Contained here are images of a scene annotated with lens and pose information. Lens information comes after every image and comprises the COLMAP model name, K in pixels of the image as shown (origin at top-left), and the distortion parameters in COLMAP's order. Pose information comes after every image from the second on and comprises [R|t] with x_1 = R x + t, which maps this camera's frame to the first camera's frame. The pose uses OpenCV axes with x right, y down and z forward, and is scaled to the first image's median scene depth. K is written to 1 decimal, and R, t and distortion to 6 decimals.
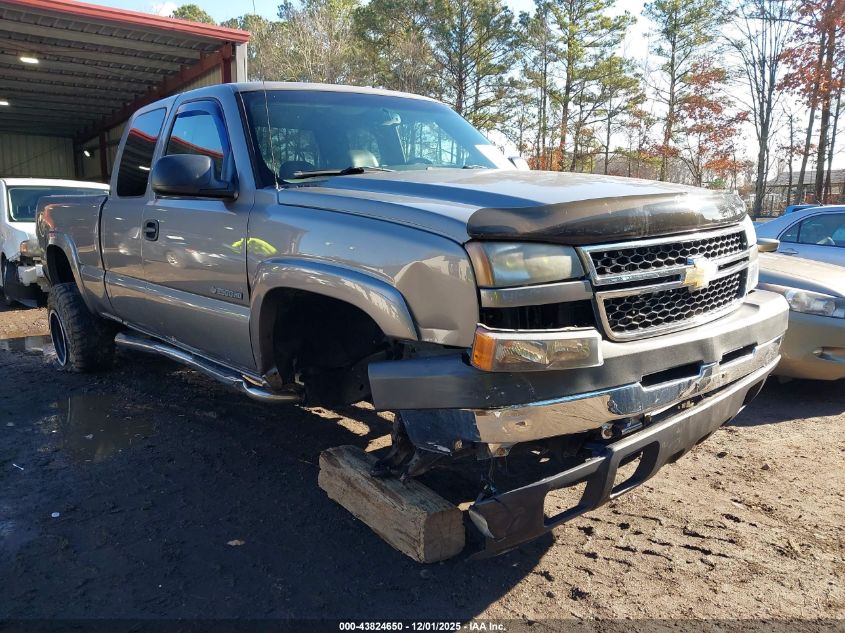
lens RADIAL K [[637.3, 0, 426.7], [0, 637.3, 316.2], [0, 0, 1]] dist [0.014407, 0.004456]
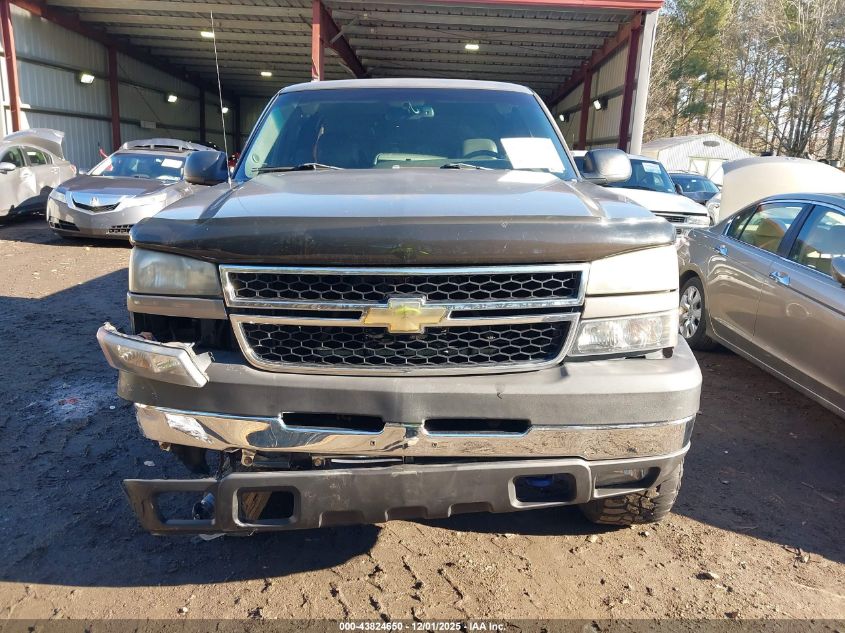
lens RADIAL K [[635.5, 0, 423.8], [0, 635.5, 321.4], [0, 0, 1]] dist [0.088487, -0.143622]
pose [[0.788047, 0.176737, -0.589700, 0.650958], [-0.148818, 0.984185, 0.096093, -0.099287], [0.597357, 0.012032, 0.801885, 0.241596]]
